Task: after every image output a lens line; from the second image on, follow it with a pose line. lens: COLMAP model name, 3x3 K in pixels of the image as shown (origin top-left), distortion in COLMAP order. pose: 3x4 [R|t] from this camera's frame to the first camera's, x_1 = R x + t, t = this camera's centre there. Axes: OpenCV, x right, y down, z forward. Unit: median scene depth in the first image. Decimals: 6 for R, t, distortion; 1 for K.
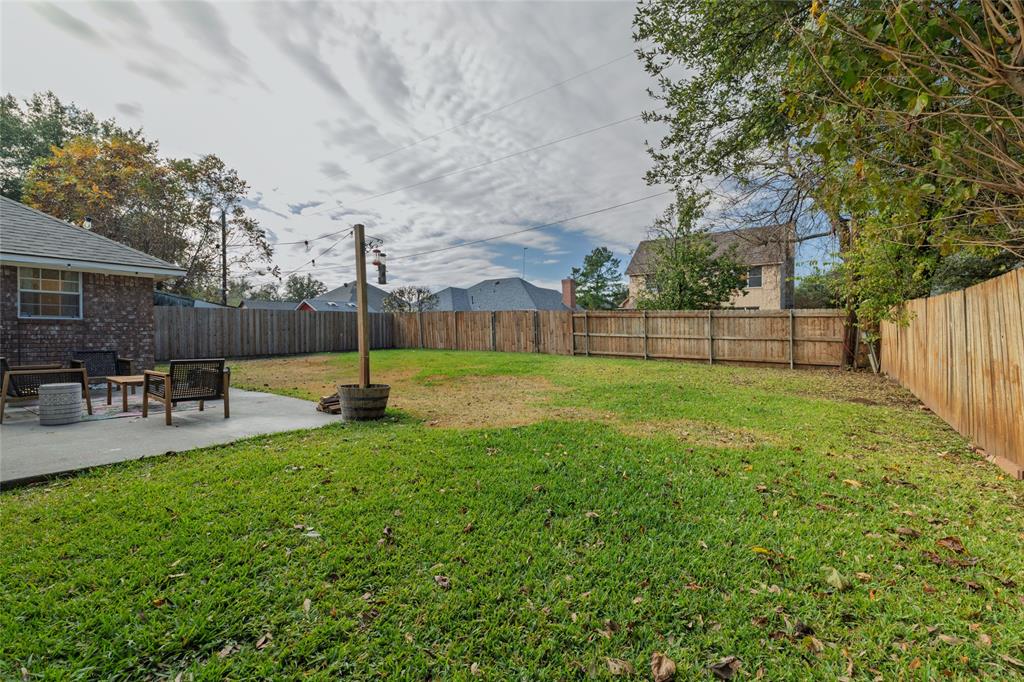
lens RADIAL K [[440.1, 0, 513.4], [0, 440.1, 338.4], [0, 0, 1]] dist [0.000401, 0.000428]
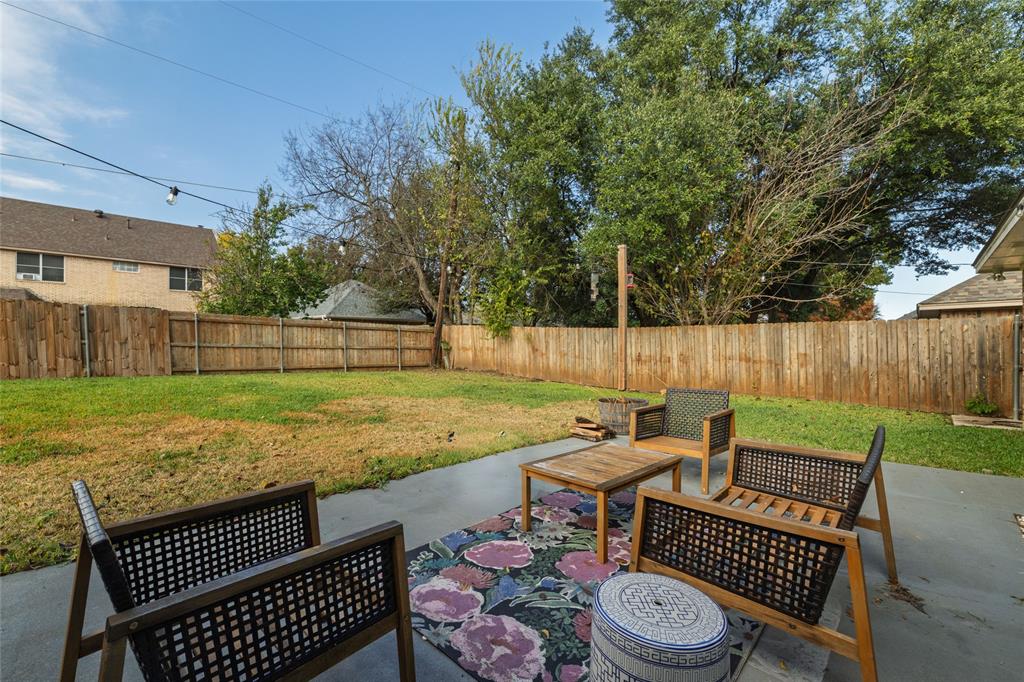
lens RADIAL K [[440.1, 0, 513.4], [0, 440.1, 338.4], [0, 0, 1]] dist [0.000401, 0.000428]
pose [[0.136689, 0.007016, 0.990589, -0.516353], [0.007301, 0.999941, -0.008090, -0.010523], [-0.990587, 0.008338, 0.136629, 0.395377]]
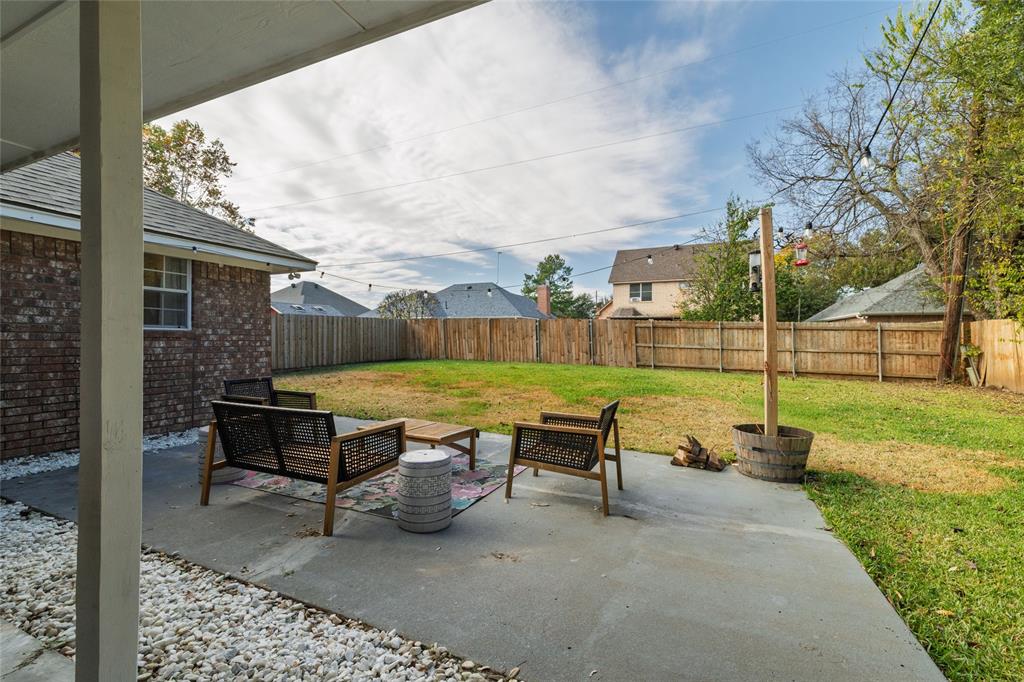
lens RADIAL K [[440.1, 0, 513.4], [0, 440.1, 338.4], [0, 0, 1]] dist [0.000401, 0.000428]
pose [[0.982421, 0.004940, 0.186612, -0.321679], [-0.002663, 0.999919, -0.012447, -0.012365], [-0.186659, 0.011731, 0.982355, 0.129562]]
